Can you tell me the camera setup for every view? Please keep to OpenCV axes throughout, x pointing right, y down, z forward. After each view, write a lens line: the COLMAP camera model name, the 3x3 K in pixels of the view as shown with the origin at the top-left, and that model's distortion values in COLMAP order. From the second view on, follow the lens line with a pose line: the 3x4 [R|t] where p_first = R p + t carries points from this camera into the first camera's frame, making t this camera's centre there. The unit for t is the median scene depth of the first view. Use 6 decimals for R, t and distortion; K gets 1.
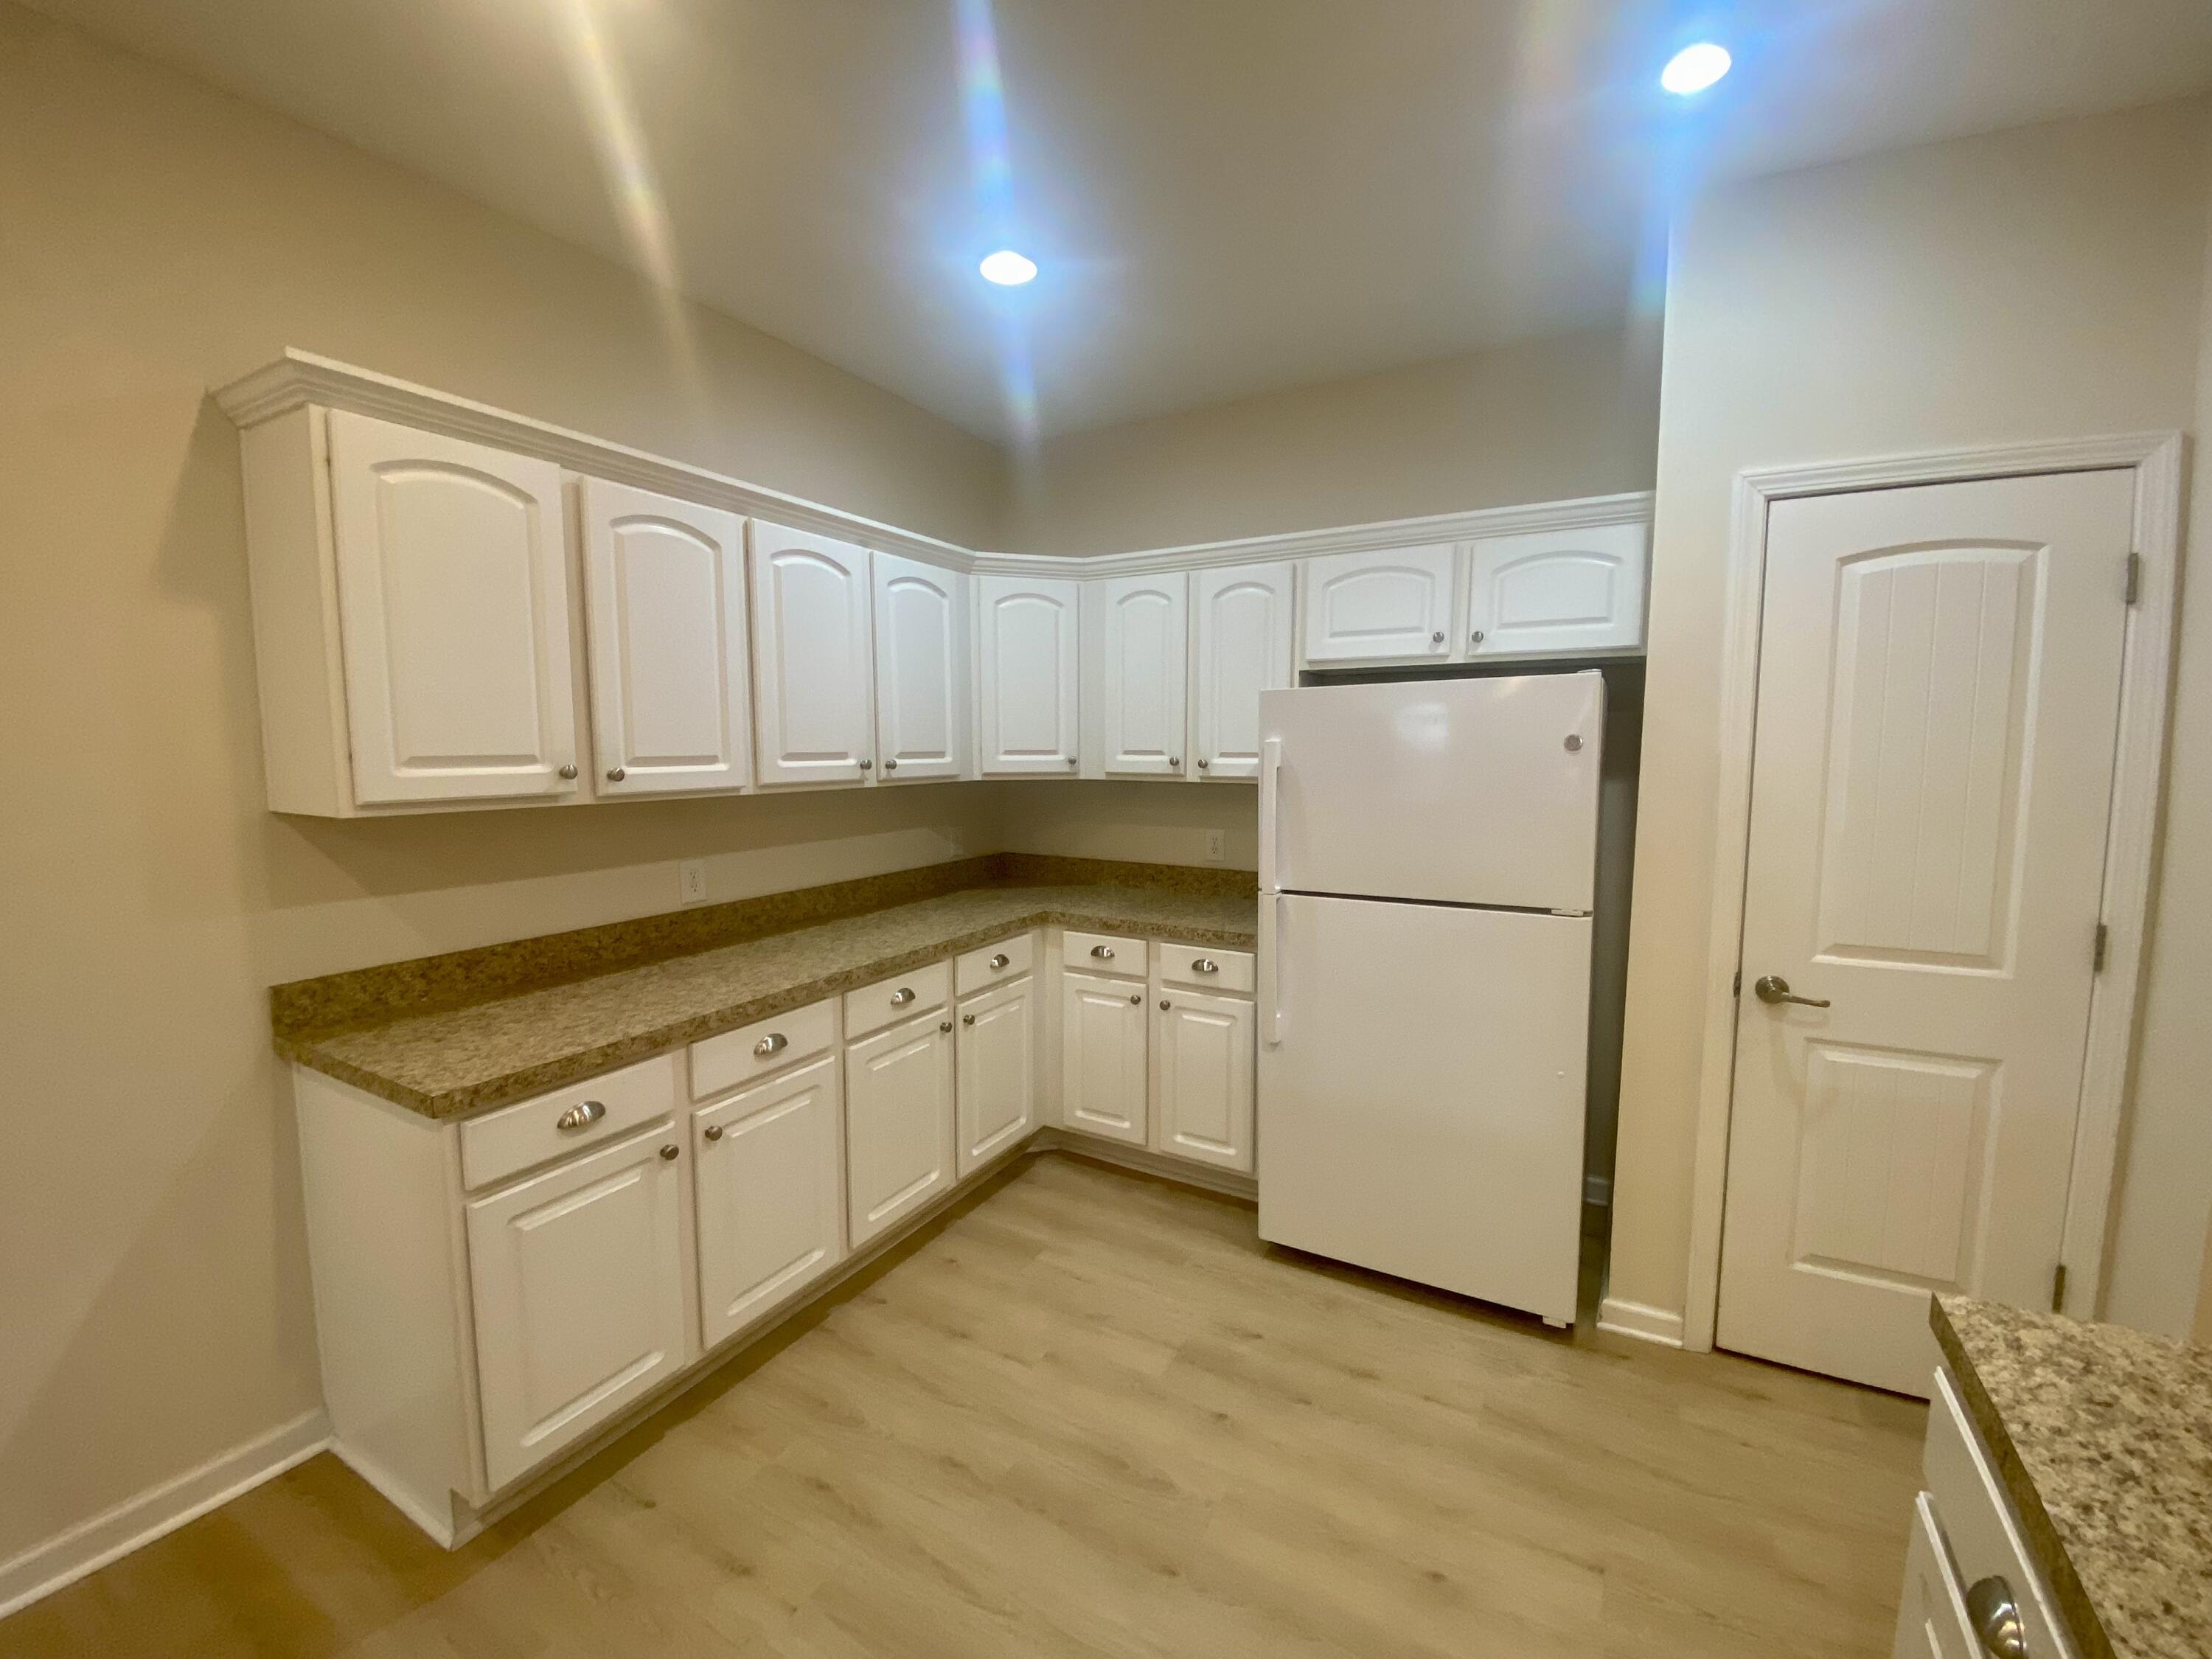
lens RADIAL K [[893.8, 0, 1097.4], [0, 893.8, 825.6], [0, 0, 1]] dist [-0.020699, -0.000742]
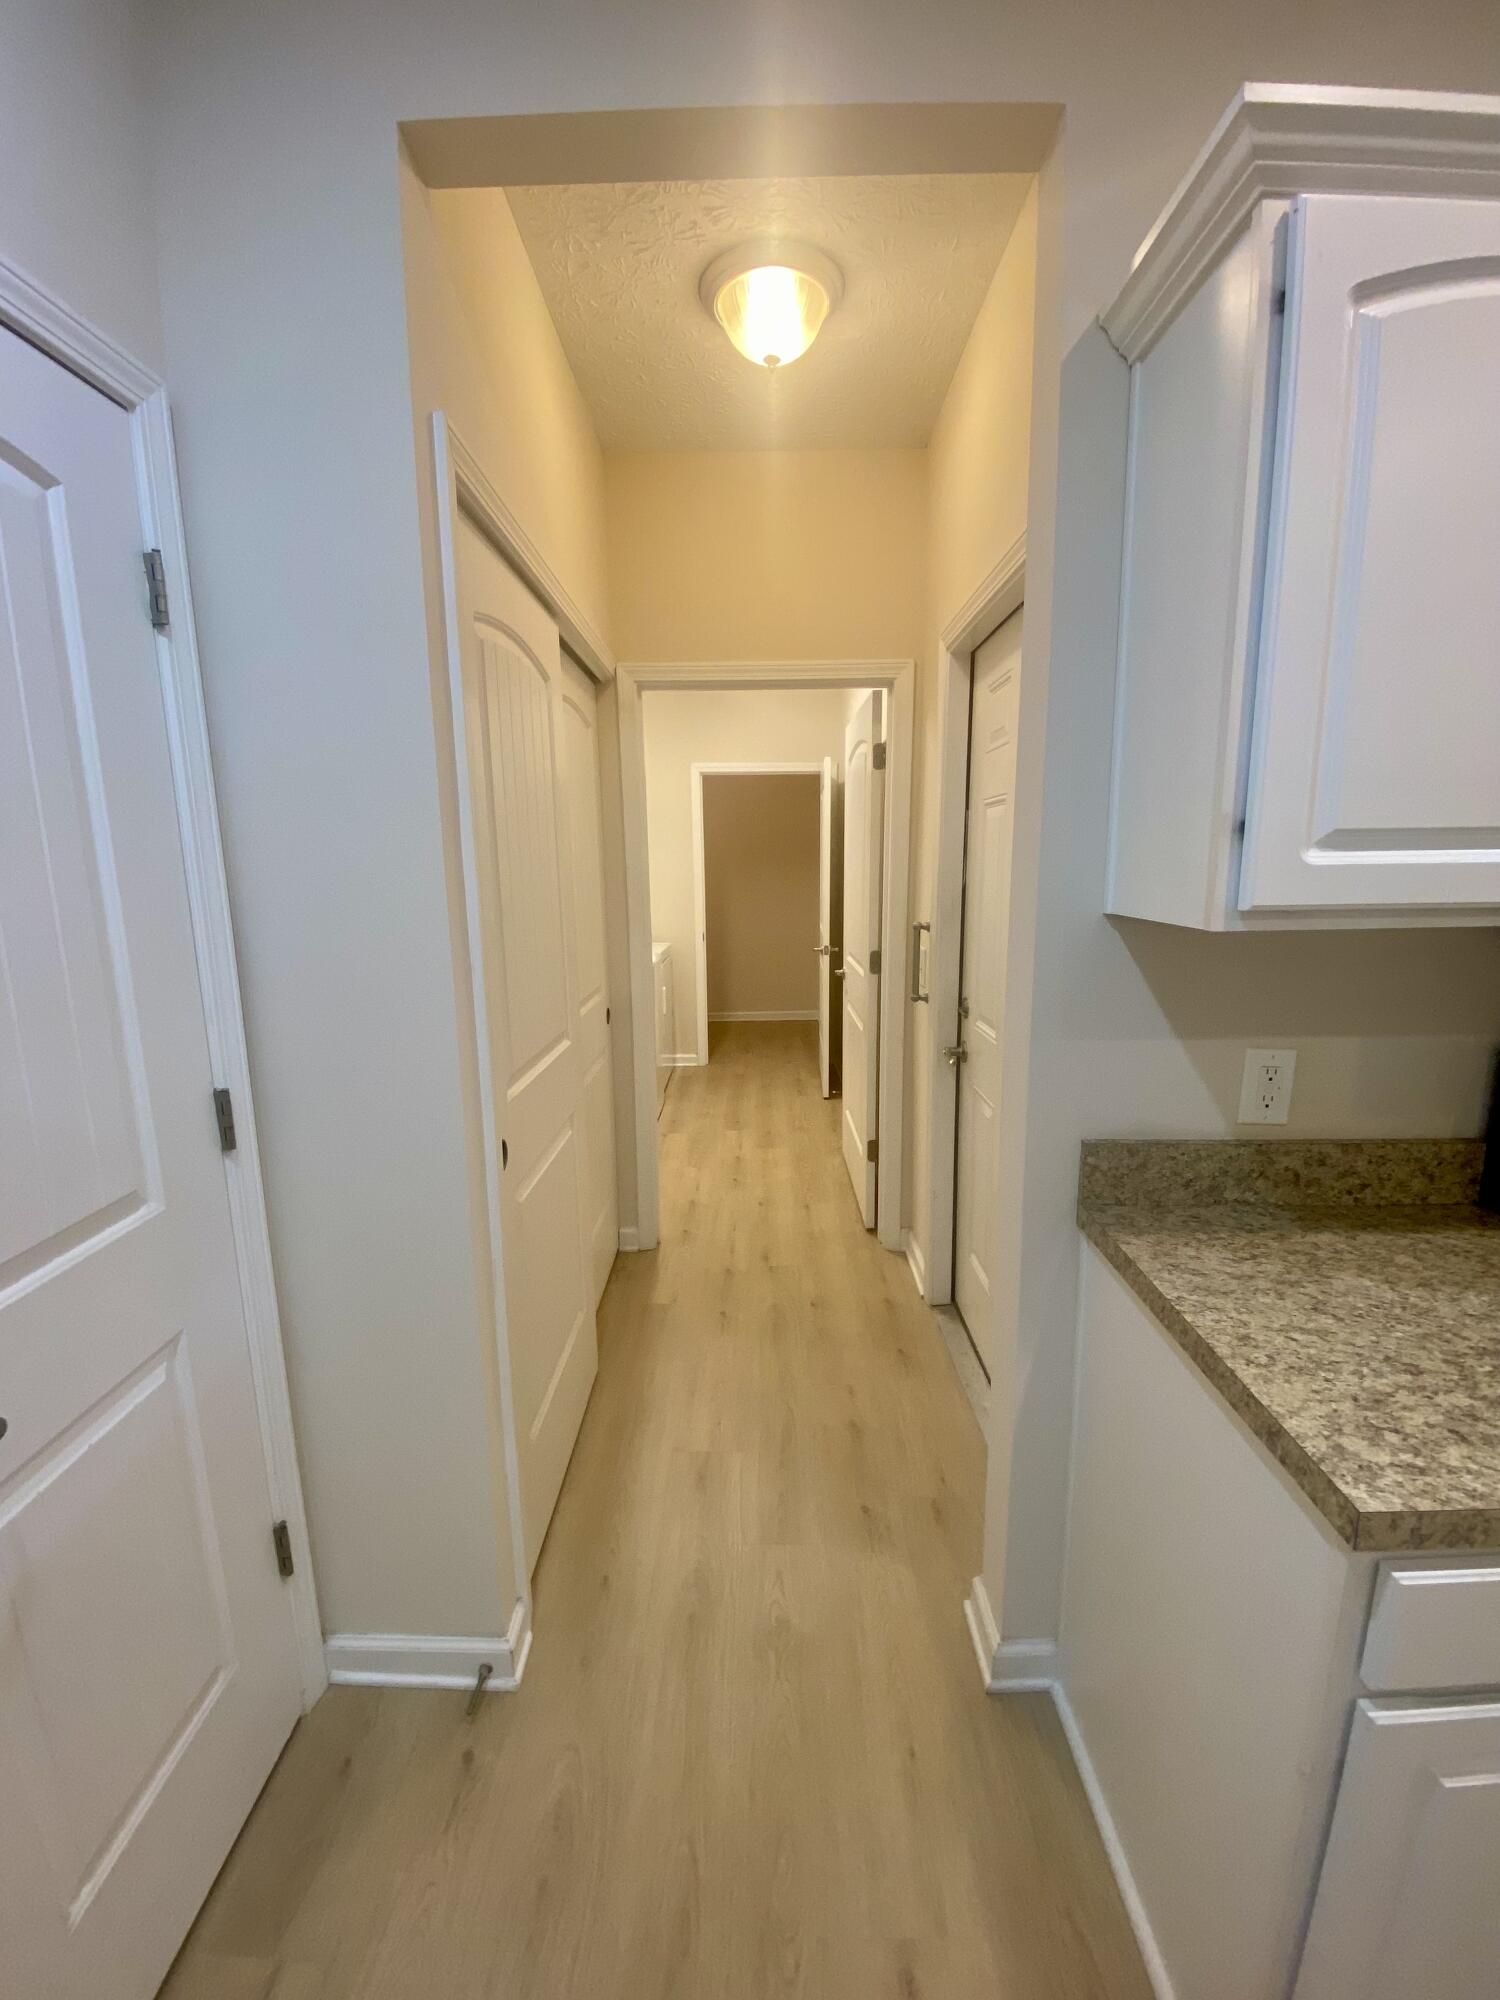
lens RADIAL K [[808.1, 0, 750.8], [0, 808.1, 1000.6], [0, 0, 1]] dist [-0.020699, -0.000742]
pose [[-0.505437, -0.143568, 0.850836, 0.249734], [0.092369, 0.971392, 0.218782, -0.043312], [-0.857905, 0.189171, -0.477716, 0.617484]]
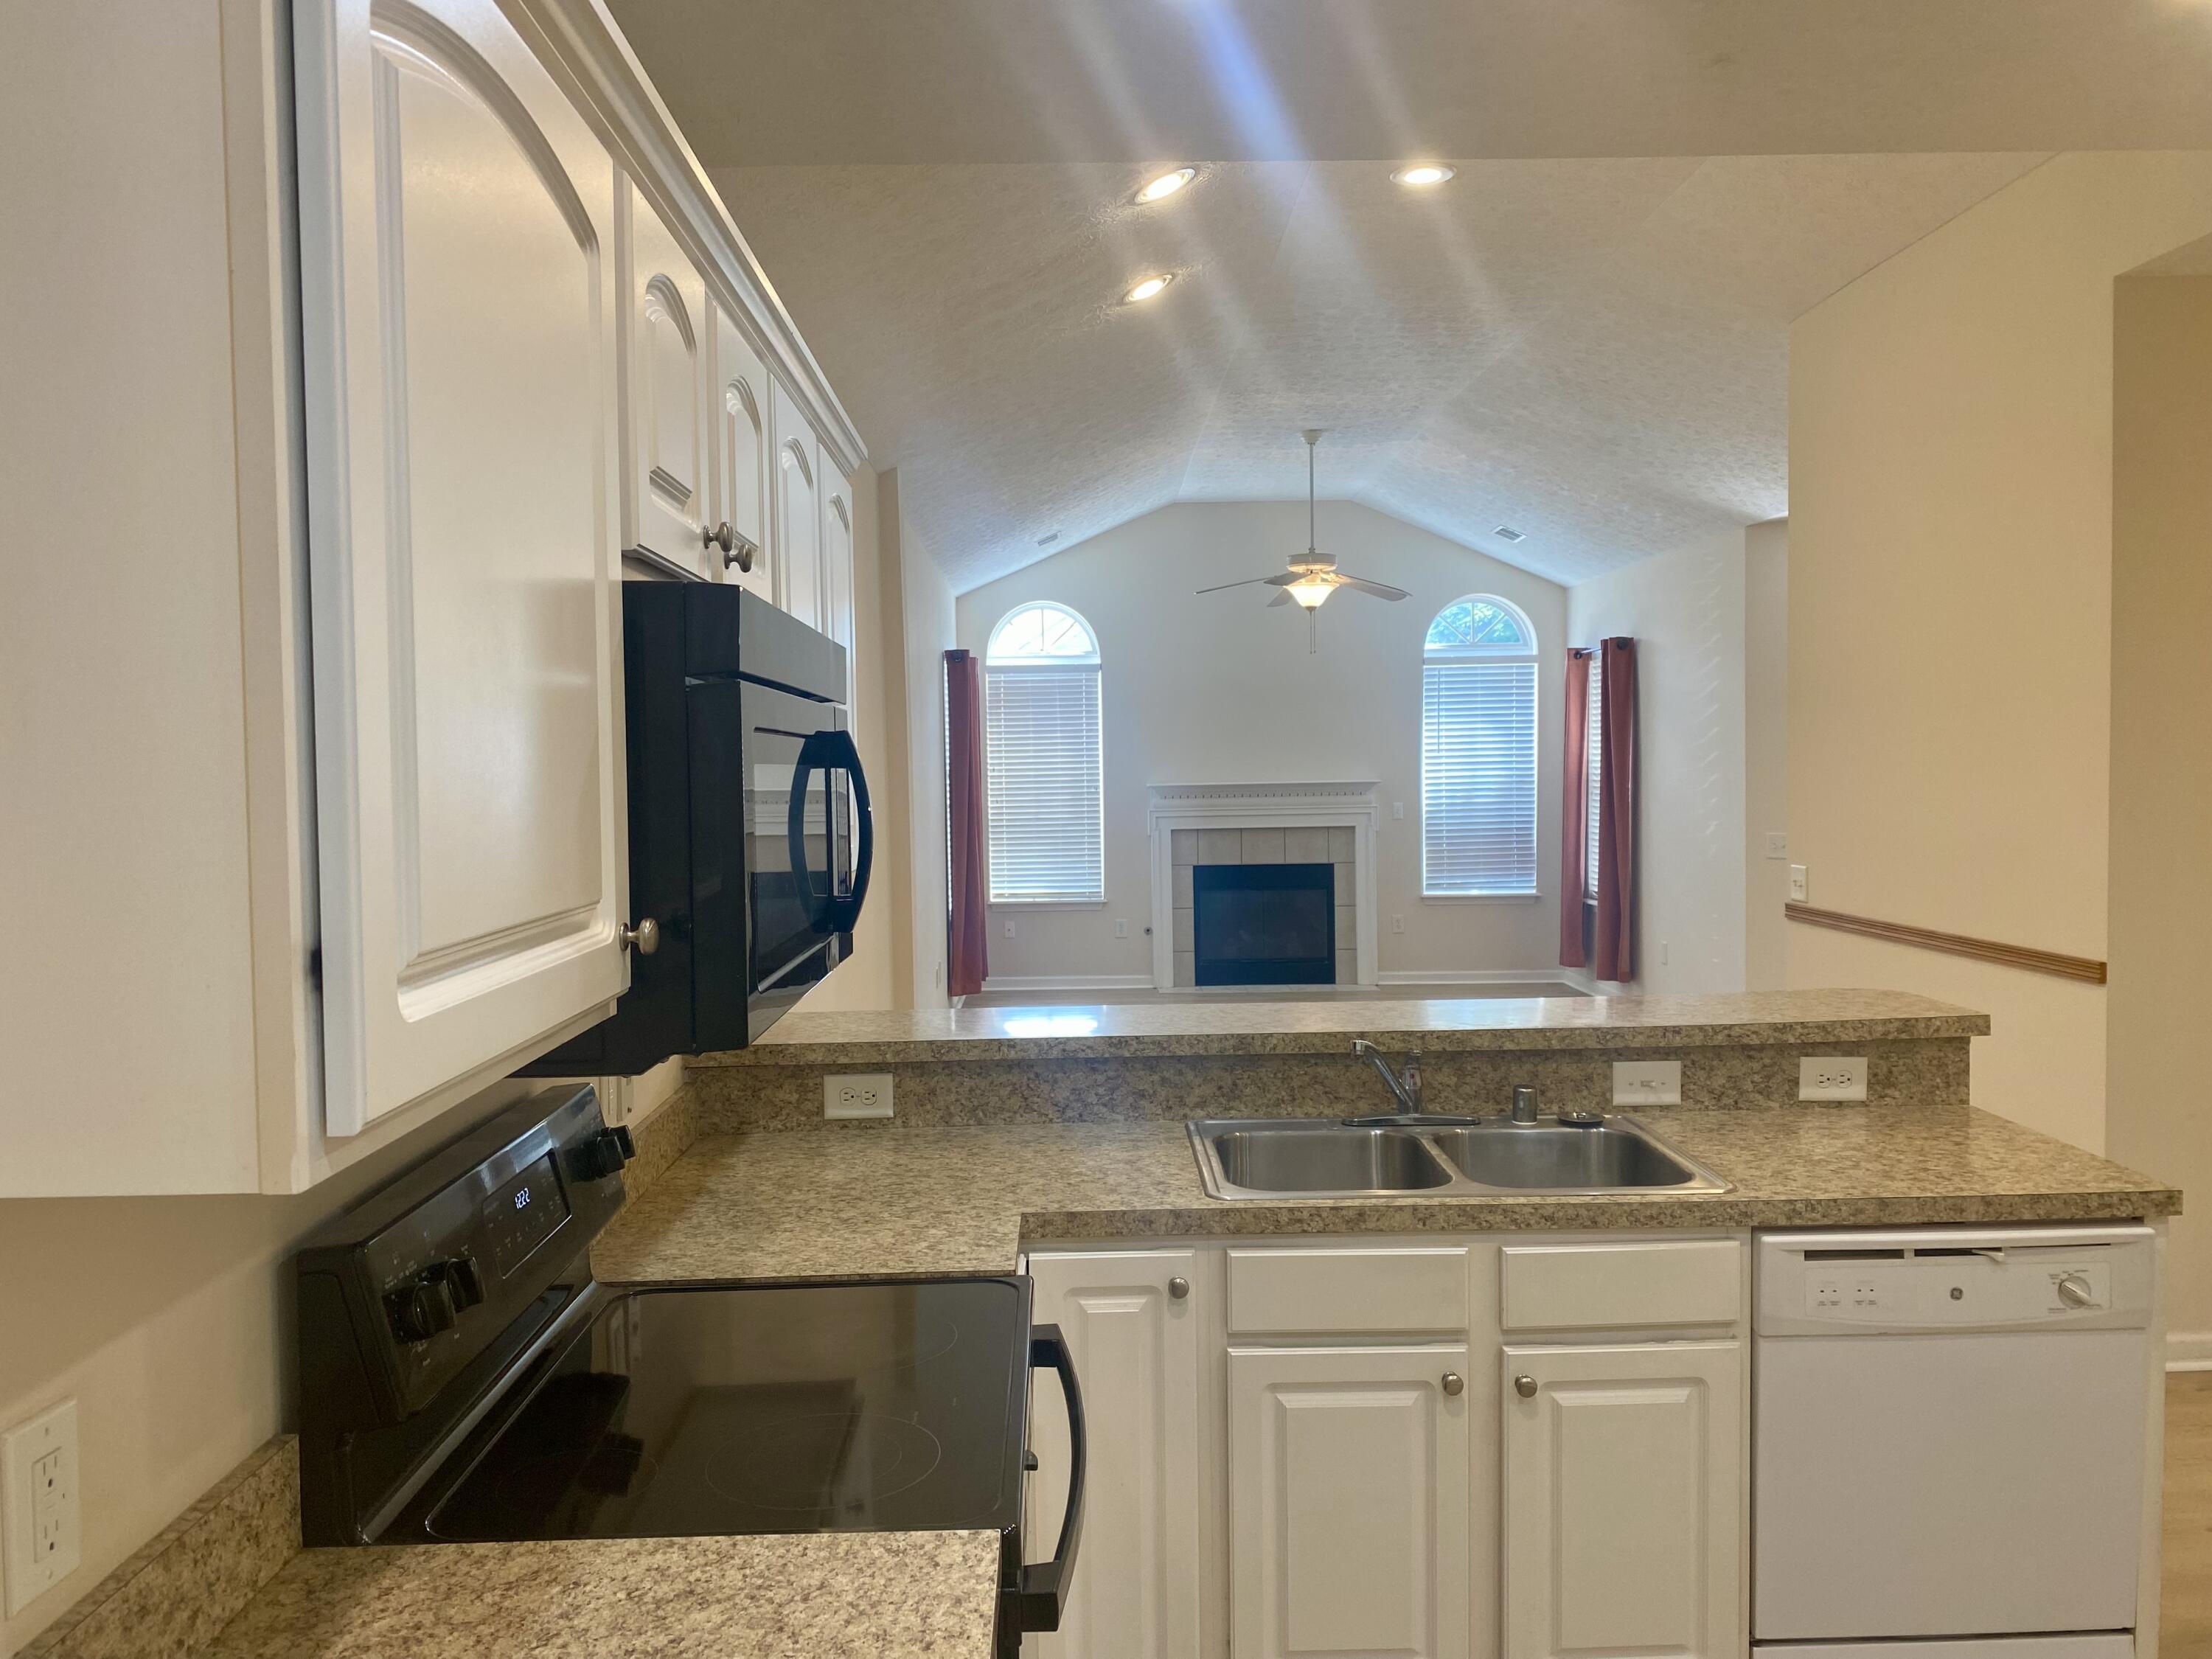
lens RADIAL K [[1688.4, 0, 1099.3], [0, 1688.4, 819.9], [0, 0, 1]] dist [0.041848, -0.048268]
pose [[-0.846364, 0.033869, -0.531527, 0.503778], [-0.030118, 0.993336, 0.111253, -0.094977], [0.531753, 0.110170, -0.839703, 0.629439]]
